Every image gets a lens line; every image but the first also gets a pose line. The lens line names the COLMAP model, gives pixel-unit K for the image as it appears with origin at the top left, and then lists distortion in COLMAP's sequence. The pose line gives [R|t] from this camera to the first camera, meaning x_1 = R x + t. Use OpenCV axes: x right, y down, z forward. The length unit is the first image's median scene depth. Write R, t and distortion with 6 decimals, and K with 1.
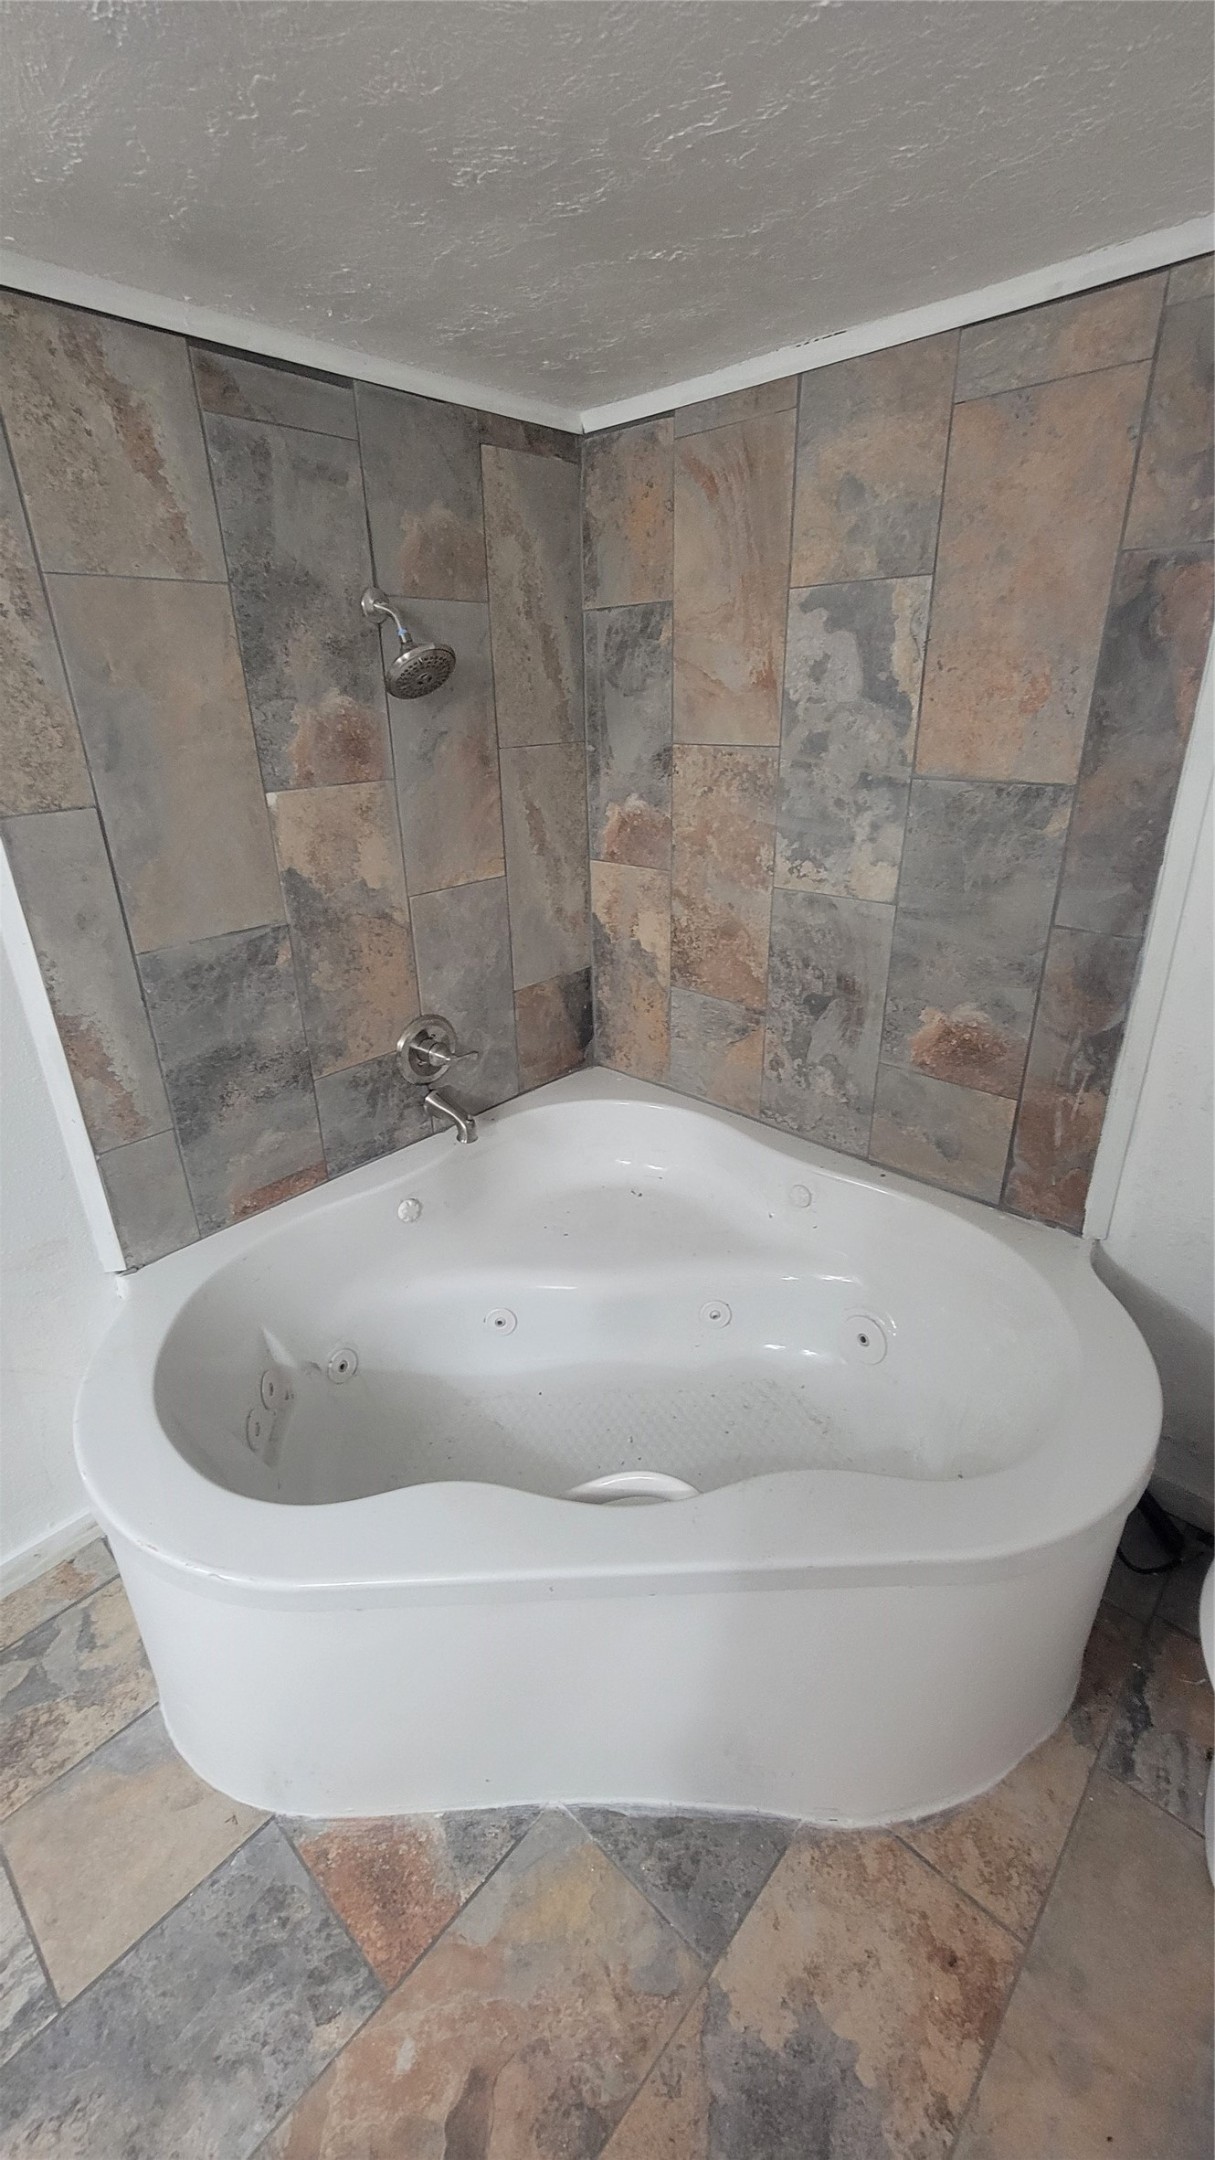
lens RADIAL K [[872.6, 0, 593.6], [0, 872.6, 1068.0], [0, 0, 1]] dist [-0.003483, 0.000307]
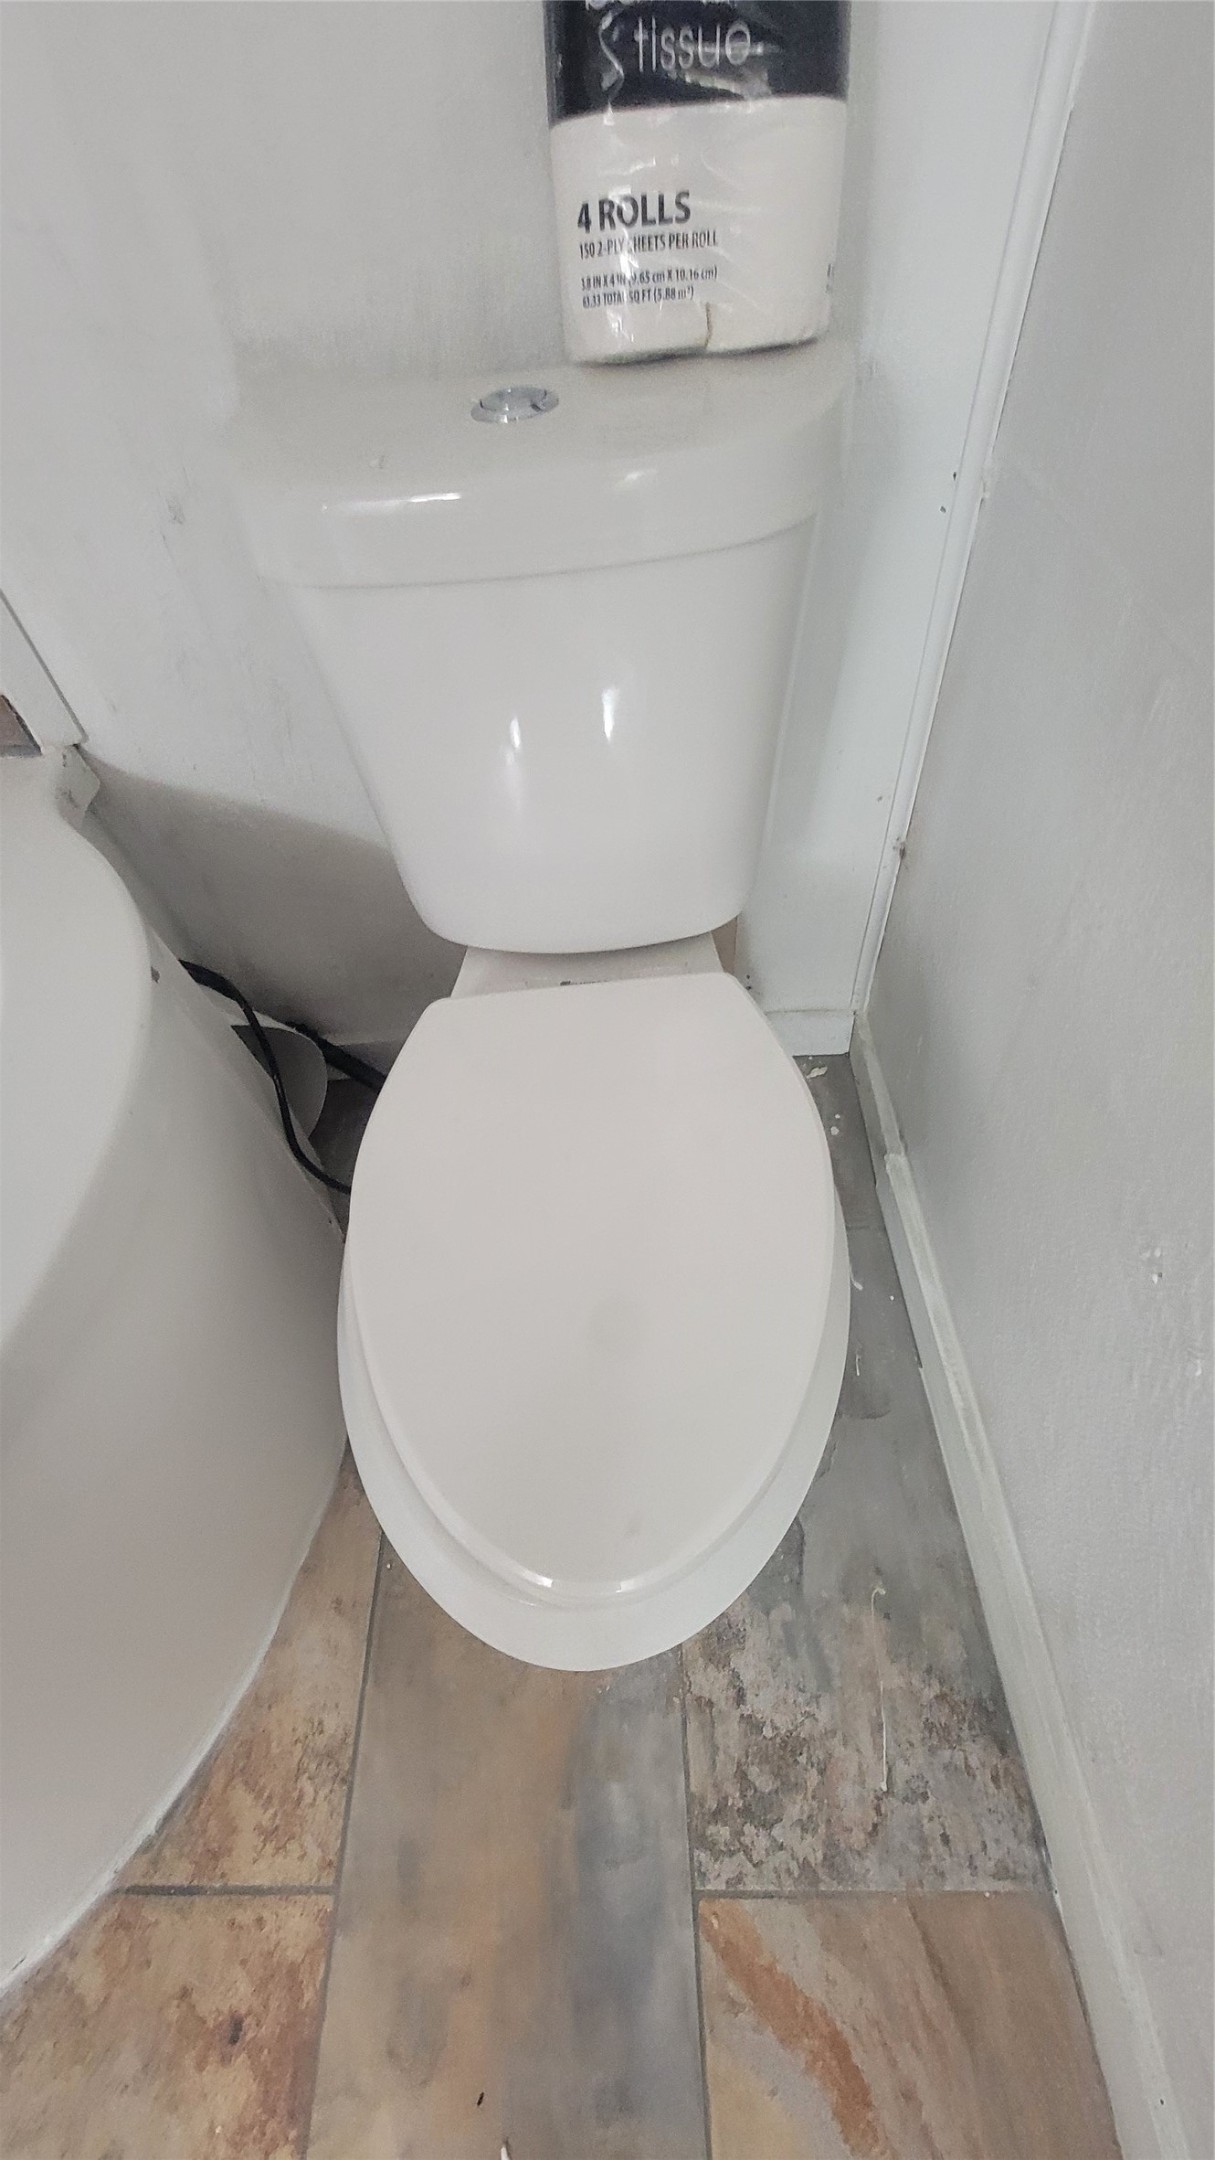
lens RADIAL K [[872.6, 0, 588.9], [0, 872.6, 1058.8], [0, 0, 1]] dist [-0.003483, 0.000307]
pose [[0.723860, -0.557285, 0.406768, 0.514744], [0.334105, 0.798956, 0.500043, 0.201192], [-0.603656, -0.226058, 0.764524, 0.395632]]
